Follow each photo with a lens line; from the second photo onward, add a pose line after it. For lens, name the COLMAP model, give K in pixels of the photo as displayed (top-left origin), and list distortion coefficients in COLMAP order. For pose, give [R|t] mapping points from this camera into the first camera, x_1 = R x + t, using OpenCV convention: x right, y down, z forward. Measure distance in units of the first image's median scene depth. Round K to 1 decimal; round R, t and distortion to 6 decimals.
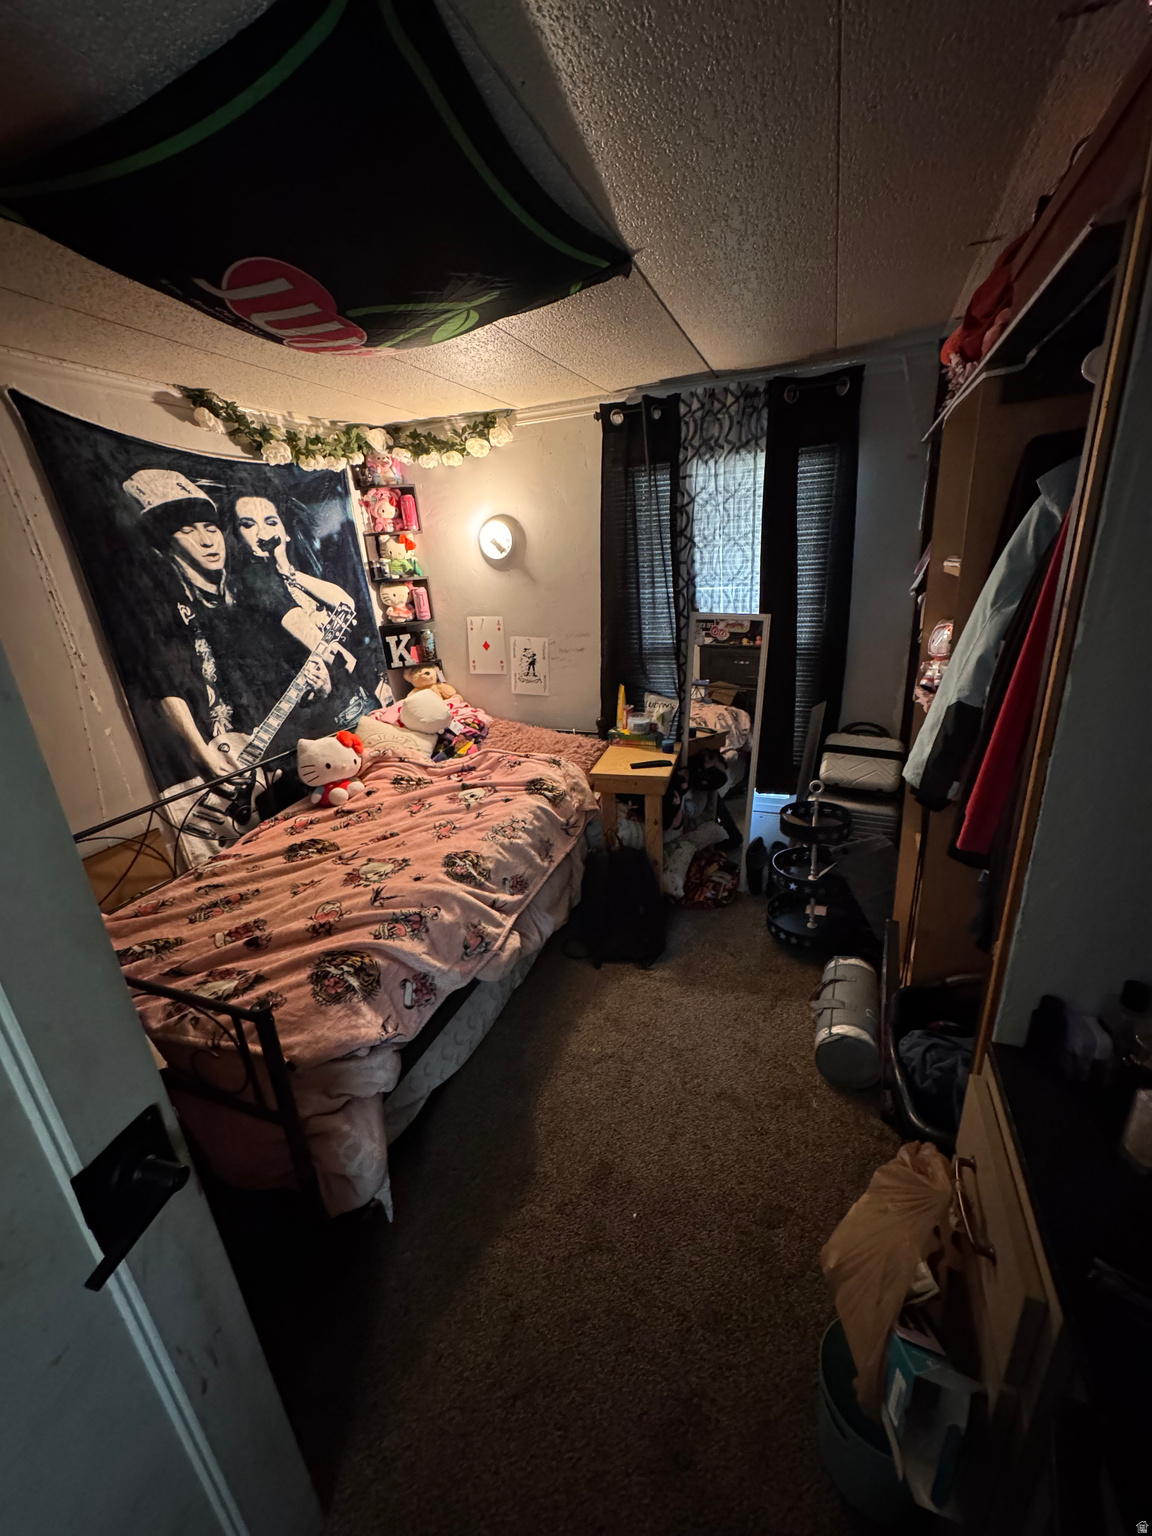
lens RADIAL K [[611.9, 0, 576.0], [0, 611.9, 768.0], [0, 0, 1]] dist [-0.000359, -0.000064]
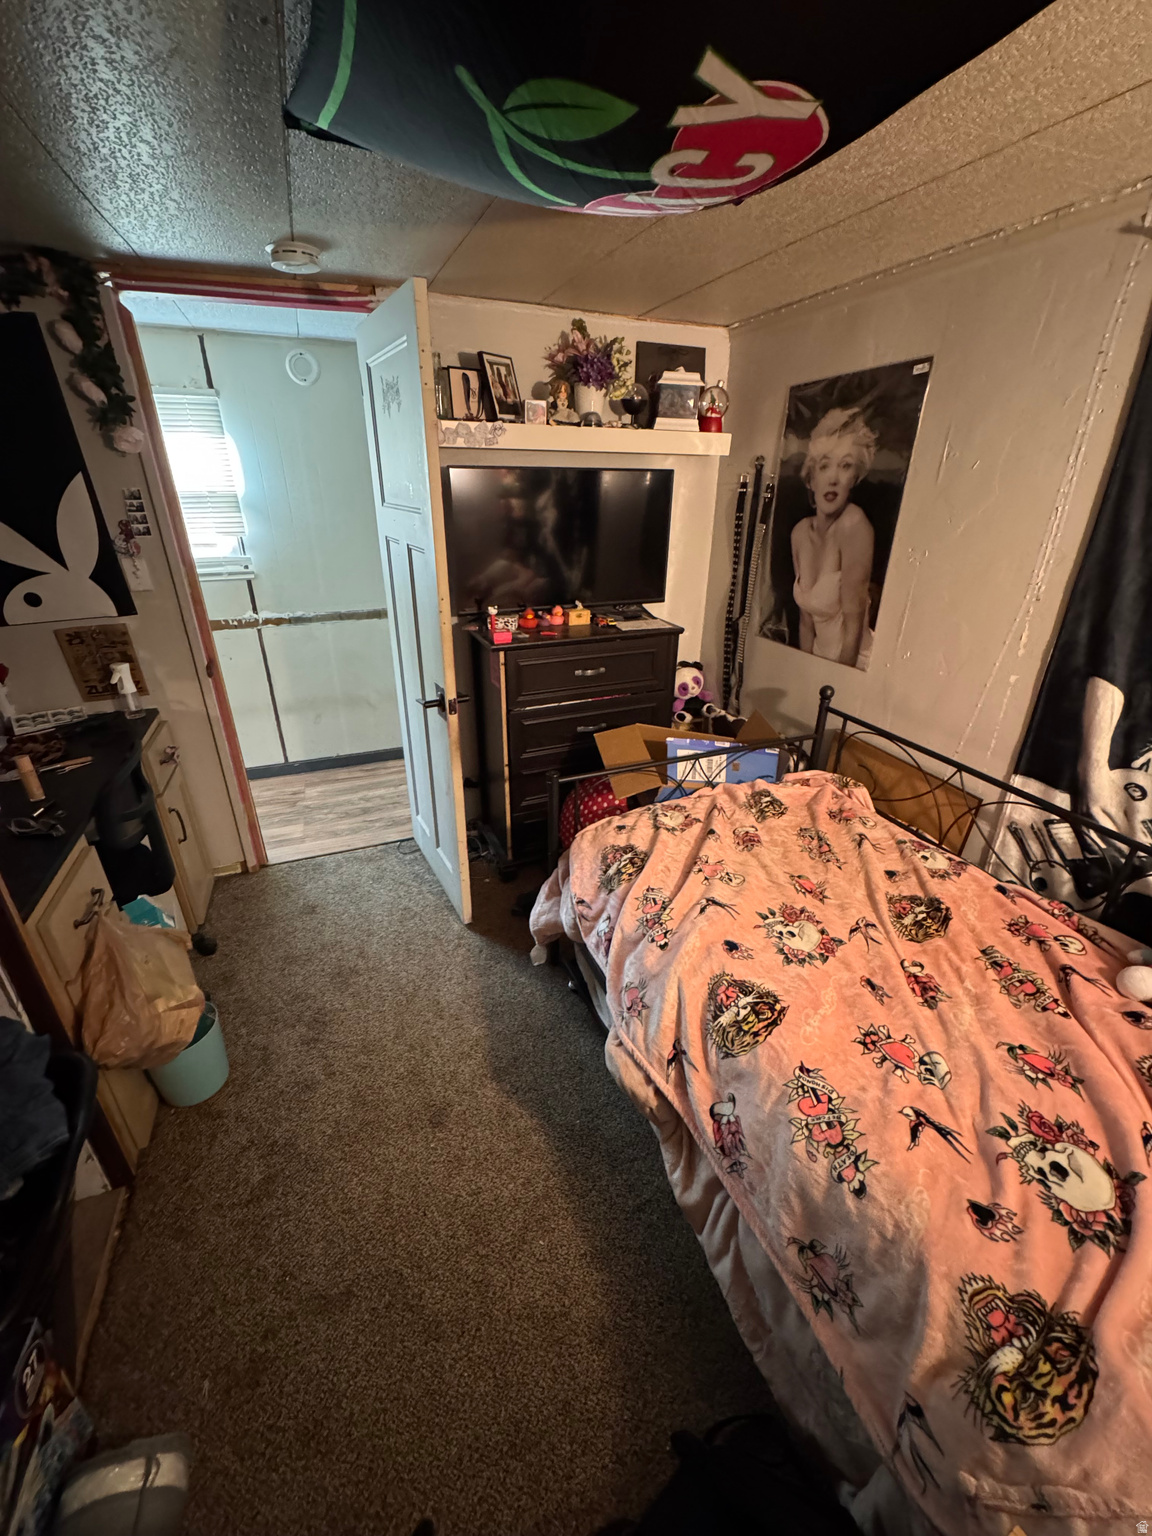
lens RADIAL K [[611.9, 0, 576.0], [0, 611.9, 768.0], [0, 0, 1]] dist [-0.000359, -0.000064]
pose [[-0.731075, 0.338432, -0.592446, 0.201935], [-0.192058, 0.731127, 0.654651, -0.353680], [0.654708, 0.592383, -0.469510, 0.921787]]
